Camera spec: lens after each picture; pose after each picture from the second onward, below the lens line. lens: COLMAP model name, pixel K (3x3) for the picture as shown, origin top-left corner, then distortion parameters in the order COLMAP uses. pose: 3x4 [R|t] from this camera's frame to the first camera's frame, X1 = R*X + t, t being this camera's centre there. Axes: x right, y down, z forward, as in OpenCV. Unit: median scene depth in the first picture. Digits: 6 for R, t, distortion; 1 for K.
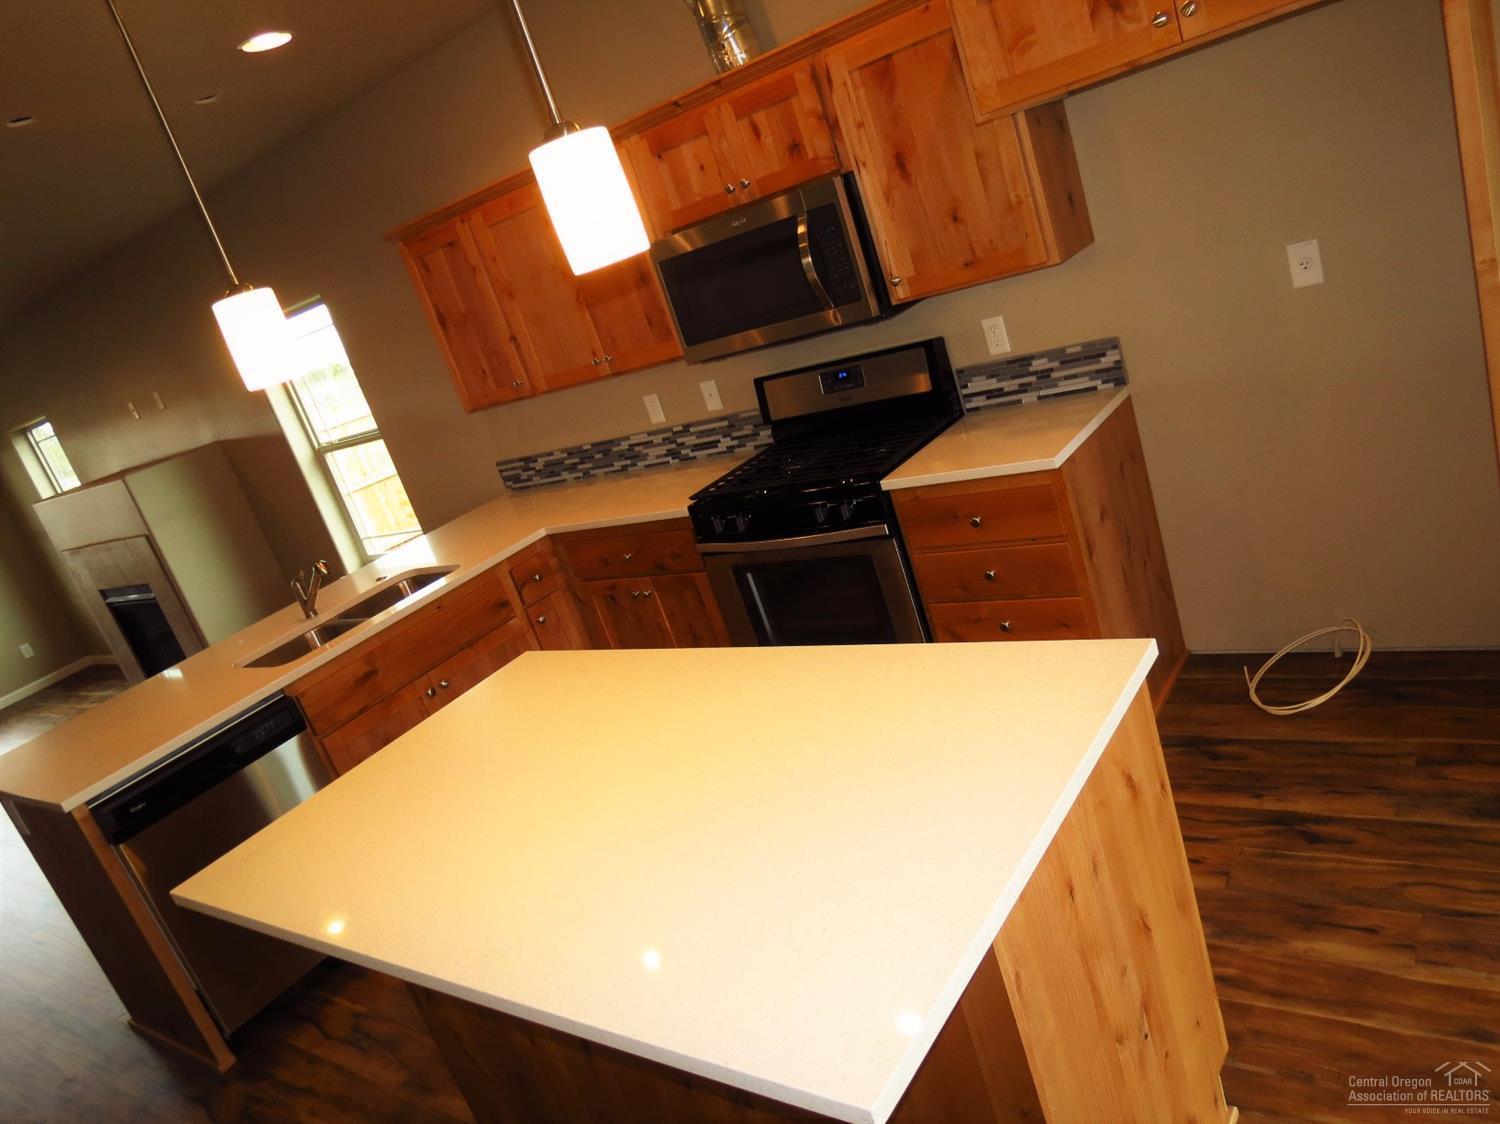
lens RADIAL K [[1069.9, 0, 759.5], [0, 1069.9, 564.9], [0, 0, 1]] dist [-0.041651, 0.019357]
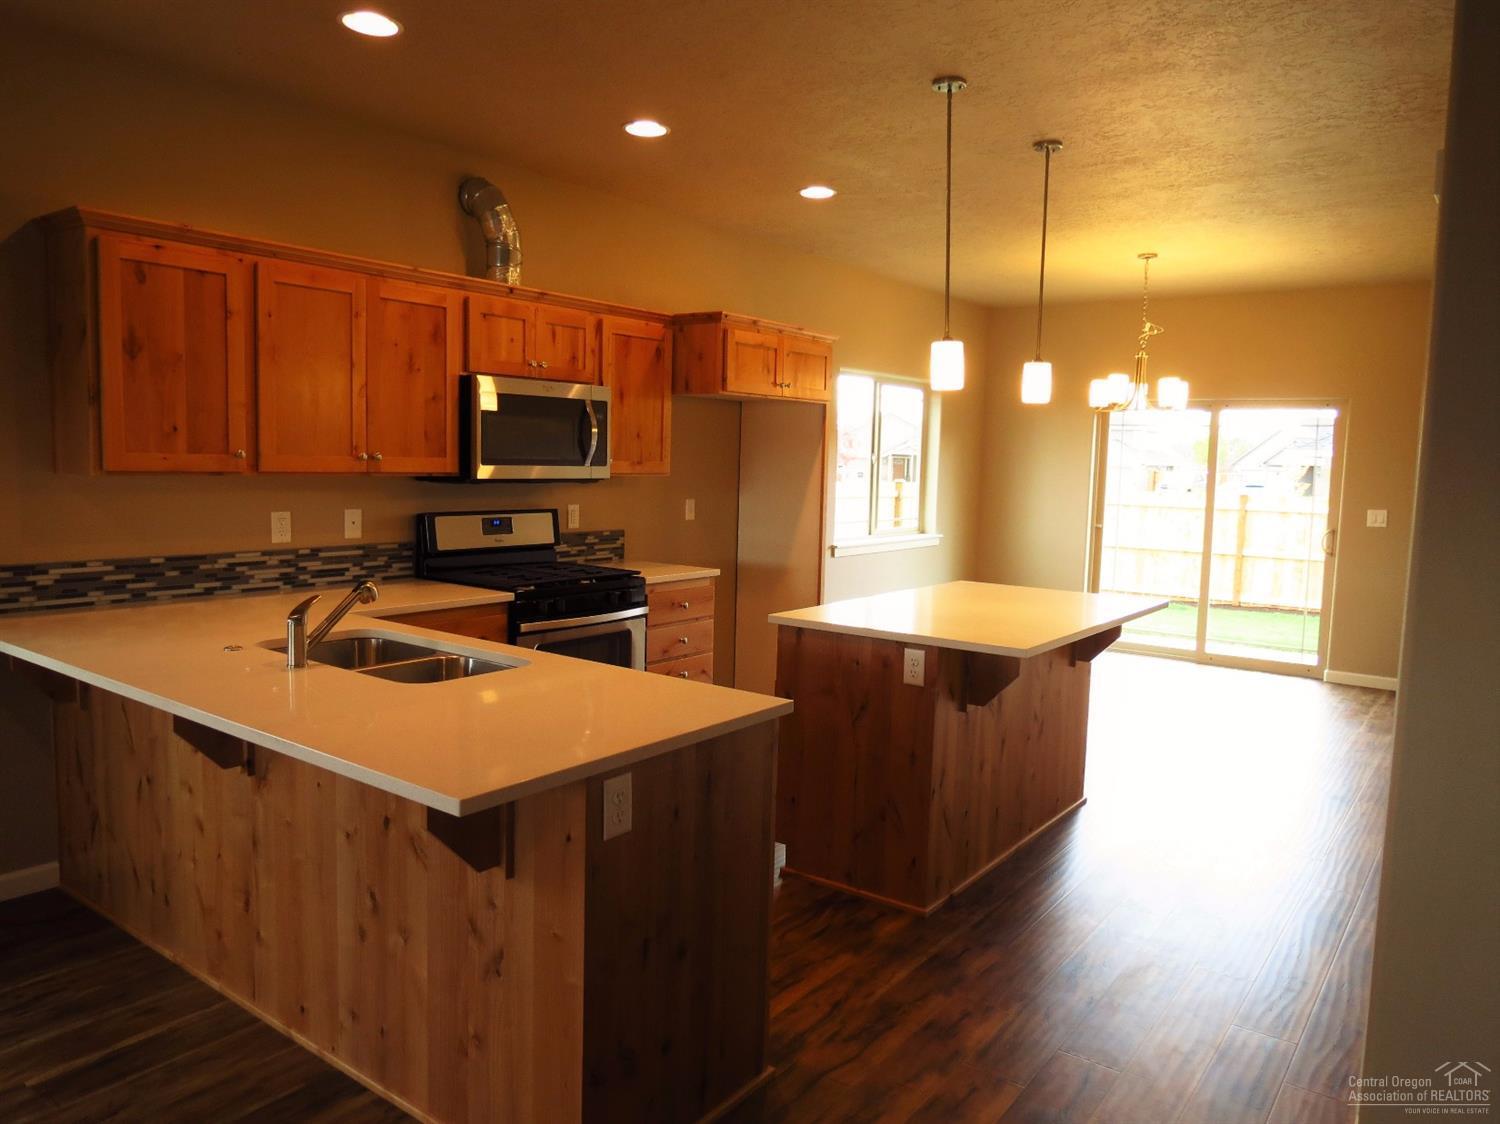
lens RADIAL K [[1069.9, 0, 762.7], [0, 1069.9, 559.5], [0, 0, 1]] dist [-0.041651, 0.019357]
pose [[-0.004789, 0.215927, 0.976398, -1.018664], [0.273006, 0.939599, -0.206450, 0.189703], [-0.962000, 0.265574, -0.063449, 0.678257]]
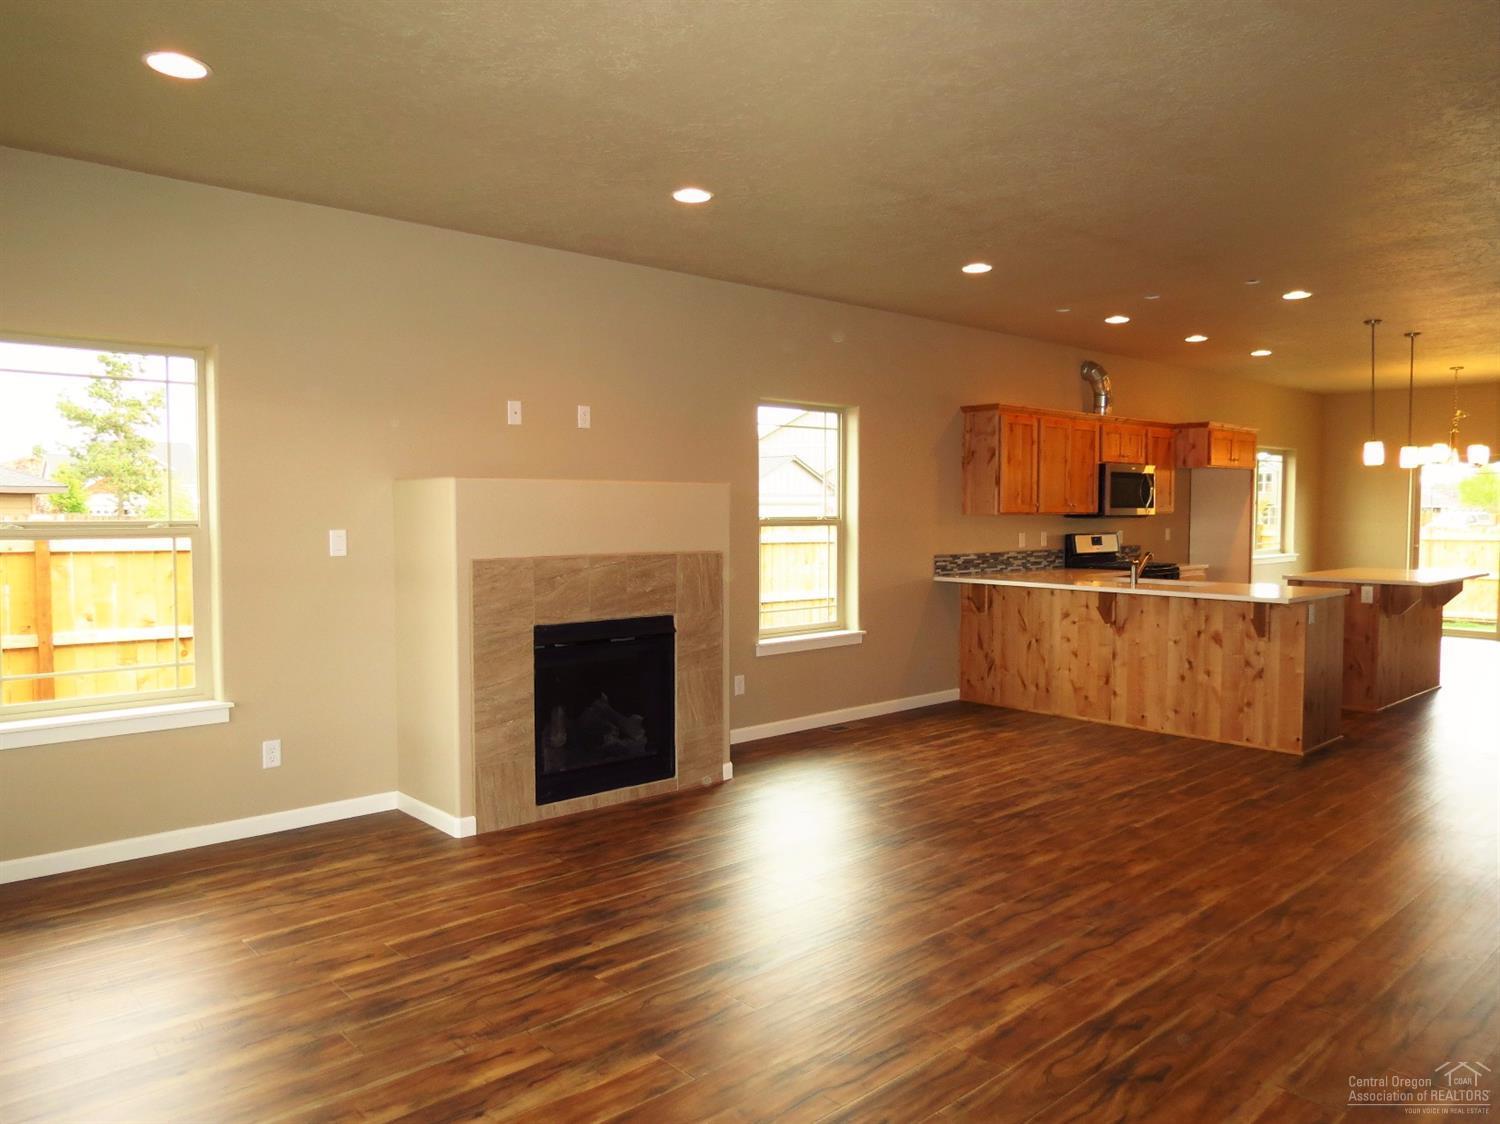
lens RADIAL K [[1069.9, 0, 765.3], [0, 1069.9, 563.8], [0, 0, 1]] dist [-0.041651, 0.019357]
pose [[0.190431, 0.260115, 0.946613, -2.042319], [0.235133, 0.924106, -0.301232, 0.372180], [-0.953126, 0.279944, 0.114817, 1.260996]]
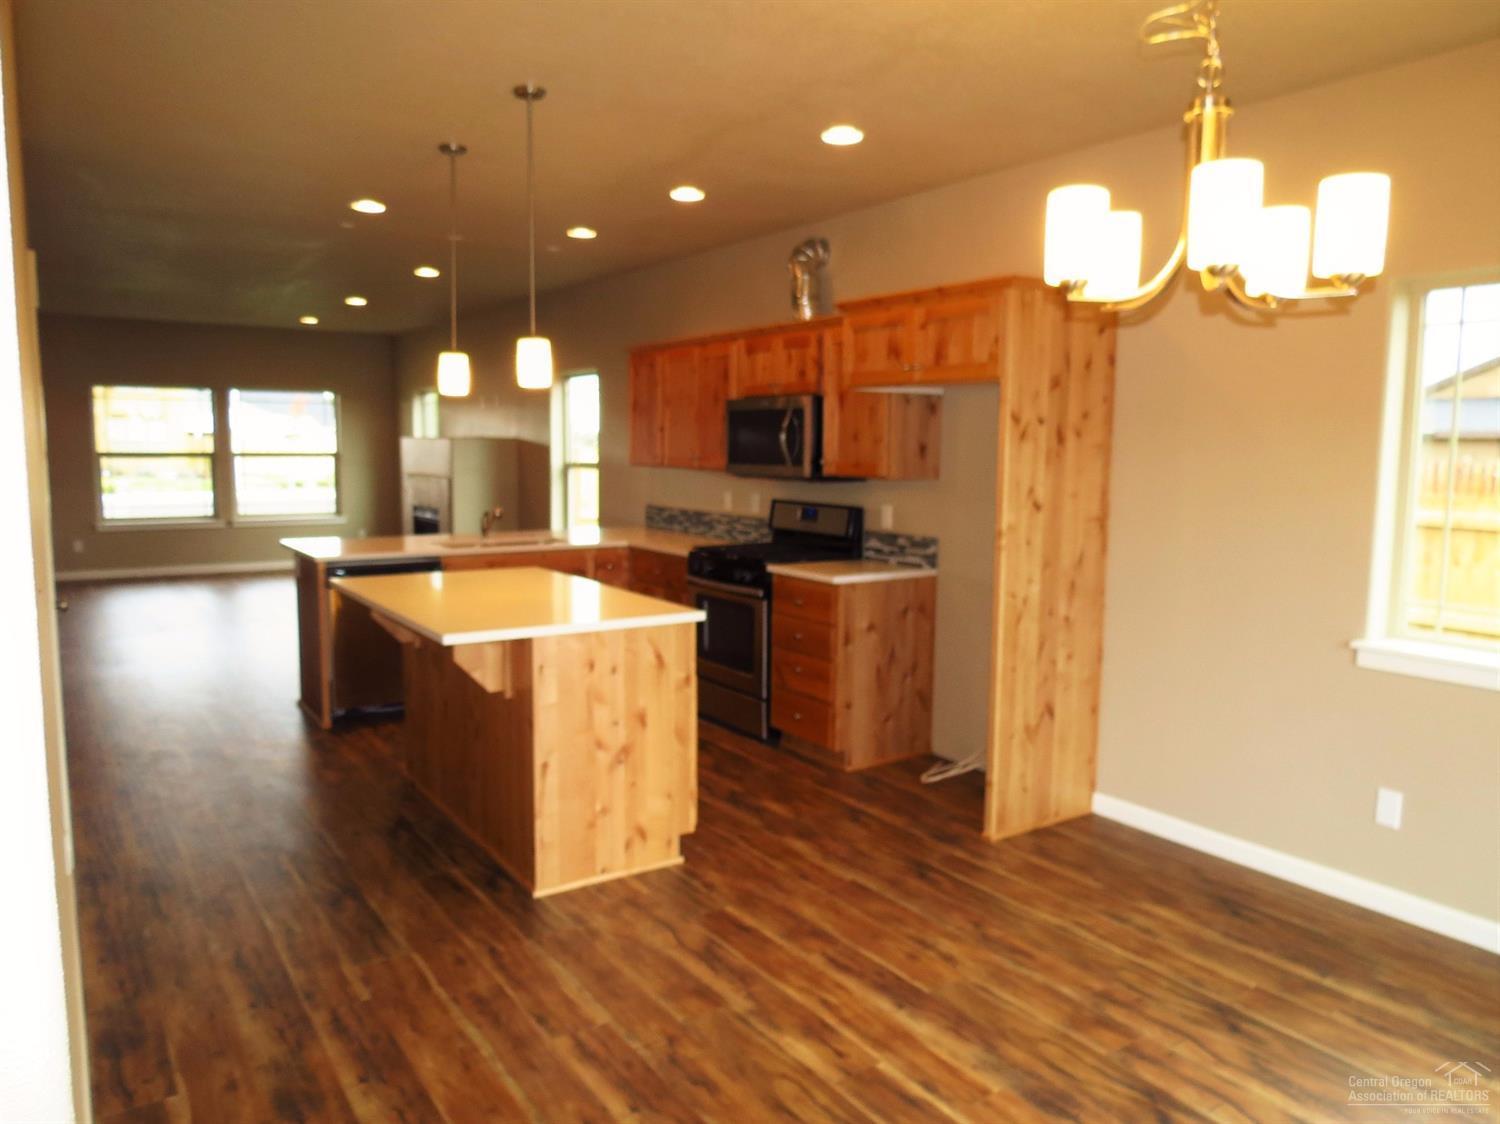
lens RADIAL K [[1069.9, 0, 757.5], [0, 1069.9, 567.1], [0, 0, 1]] dist [-0.041651, 0.019357]
pose [[0.887438, 0.354927, -0.294077, 0.440784], [-0.391461, 0.917187, -0.074342, 0.042003], [0.243337, 0.181093, 0.952886, -0.464176]]
